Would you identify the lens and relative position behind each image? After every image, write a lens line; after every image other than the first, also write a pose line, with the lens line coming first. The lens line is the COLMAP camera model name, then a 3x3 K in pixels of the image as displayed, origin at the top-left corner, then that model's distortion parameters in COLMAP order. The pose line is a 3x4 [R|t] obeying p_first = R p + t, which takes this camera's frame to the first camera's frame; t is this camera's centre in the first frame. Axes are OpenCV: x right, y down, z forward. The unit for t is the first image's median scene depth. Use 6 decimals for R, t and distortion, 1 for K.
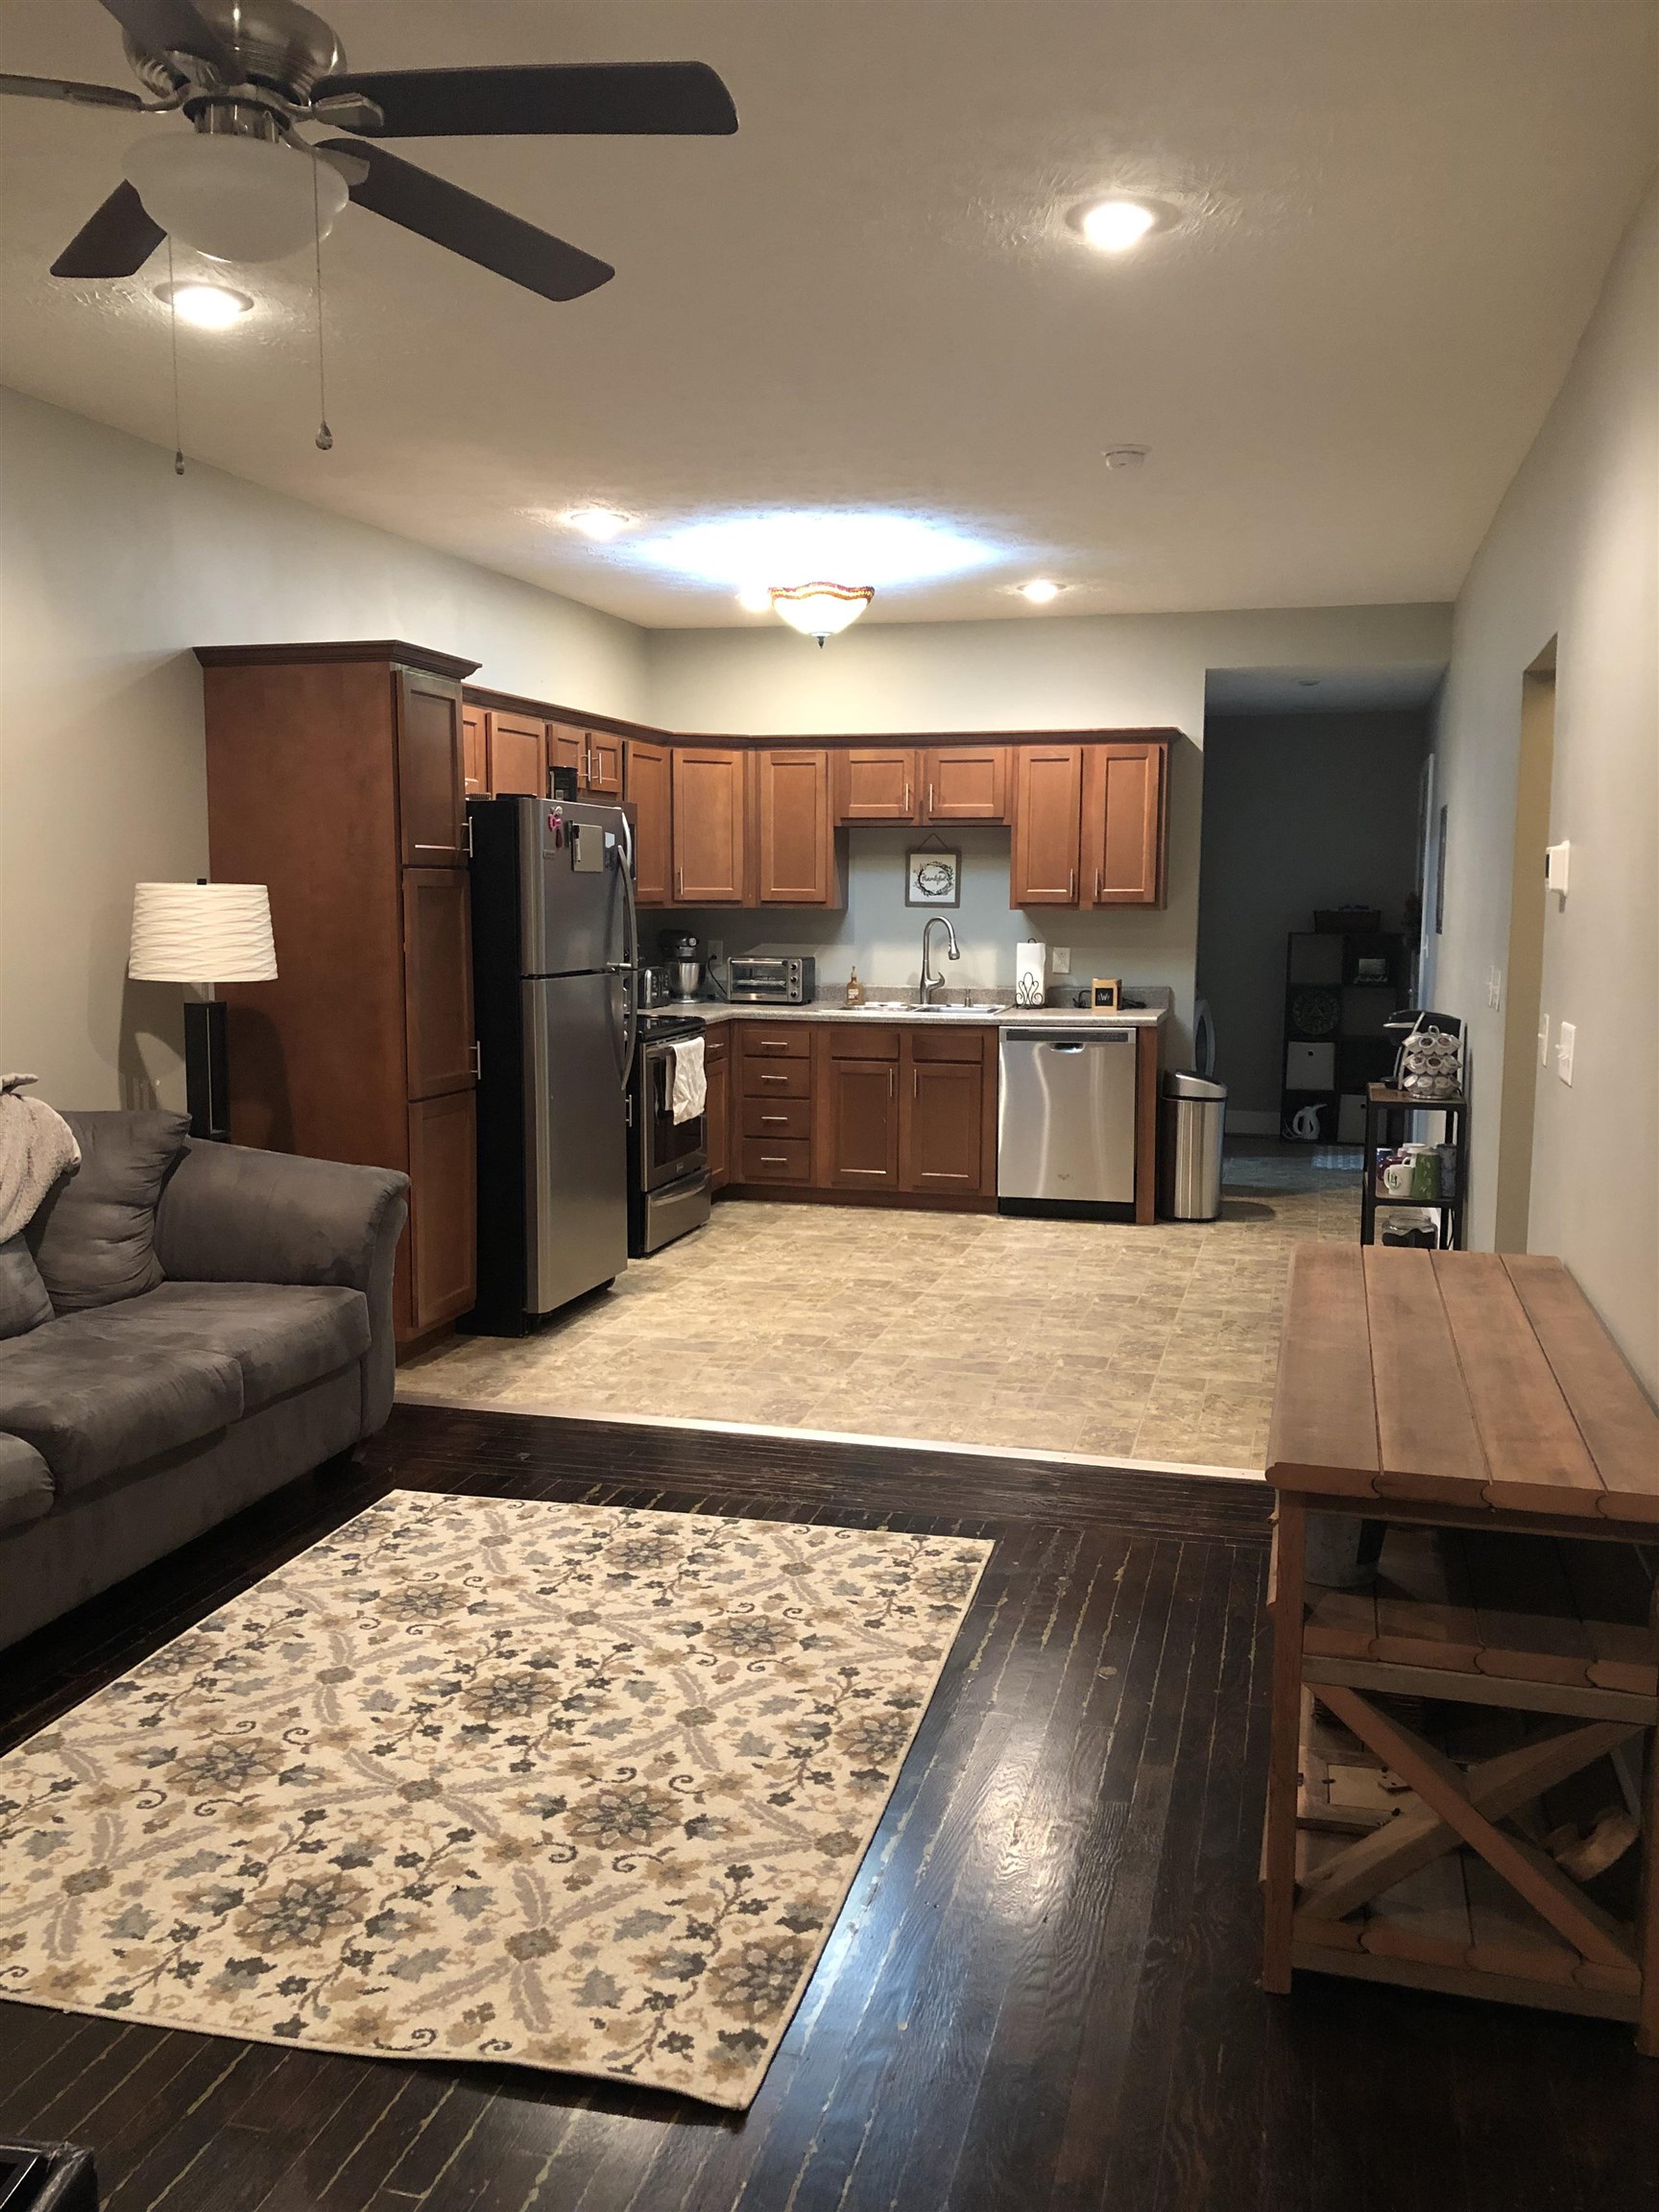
lens RADIAL K [[1853.3, 0, 842.3], [0, 1853.3, 1103.8], [0, 0, 1]] dist [0.045149, -0.028679]
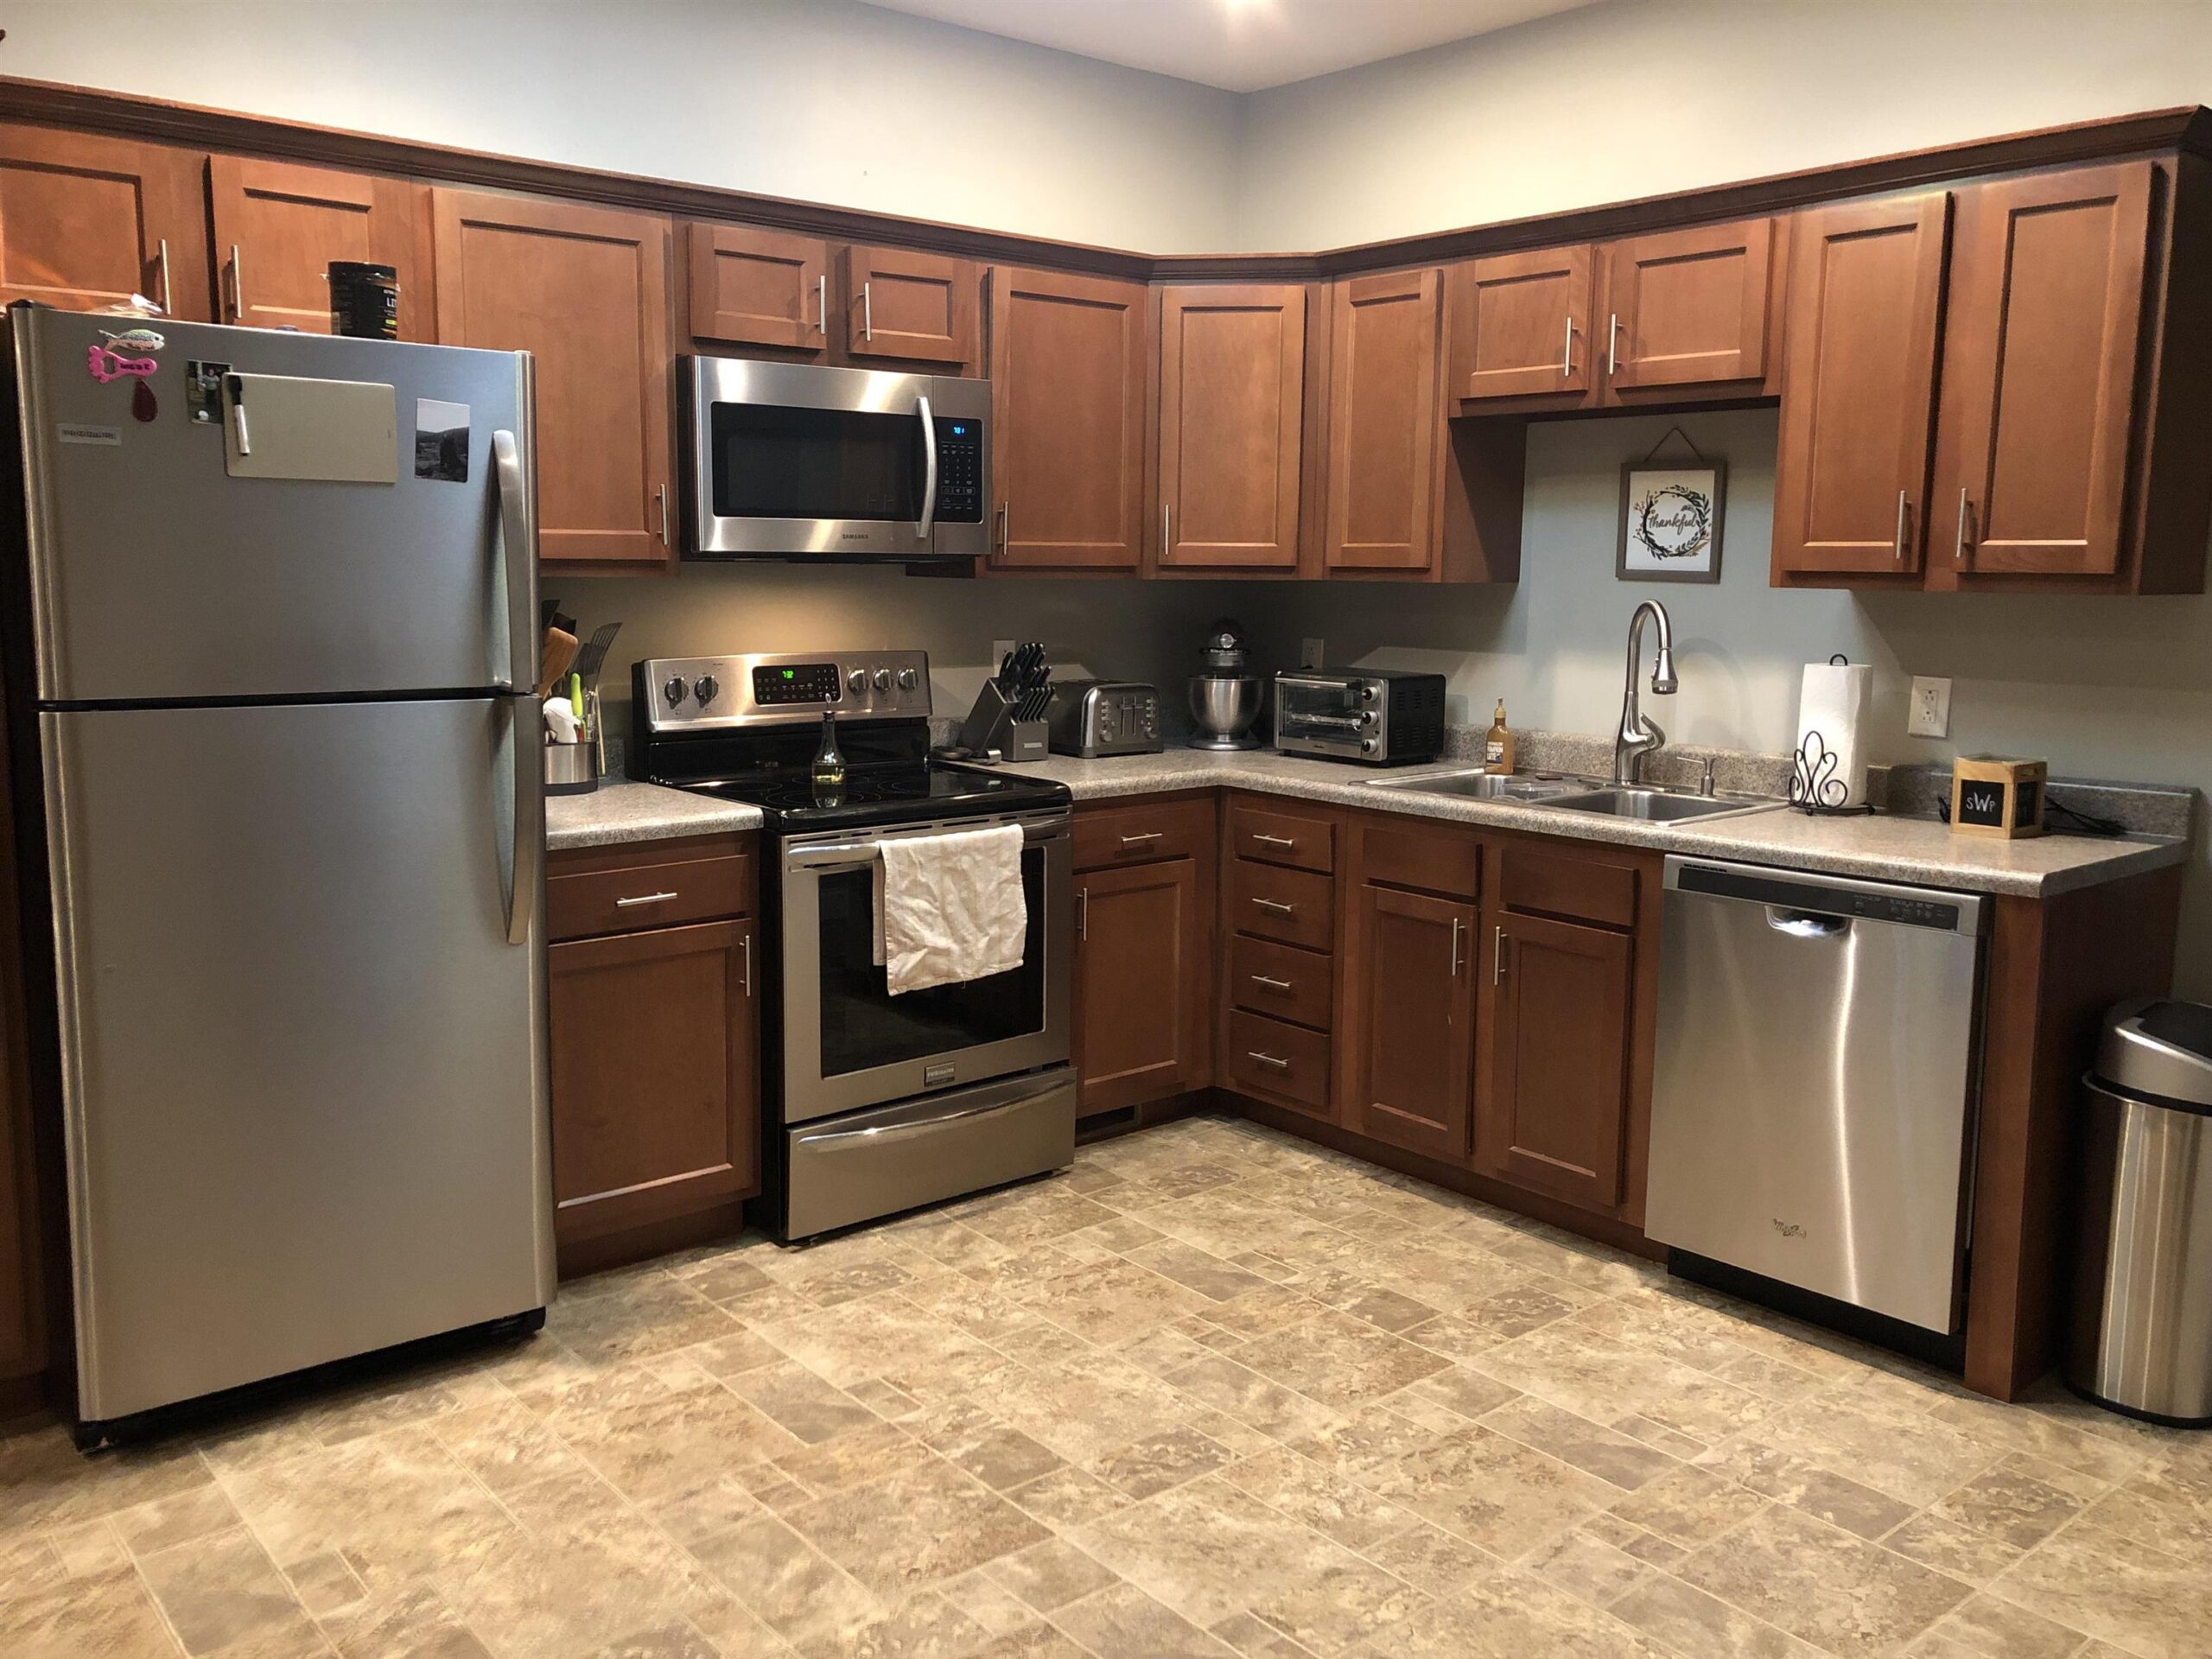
lens RADIAL K [[1853.3, 0, 1107.7], [0, 1853.3, 782.6], [0, 0, 1]] dist [0.045149, -0.028679]
pose [[0.807015, 0.074538, -0.585808, 0.223781], [-0.075820, 0.996870, 0.022391, -0.055710], [0.585644, 0.026347, 0.810140, 0.542600]]
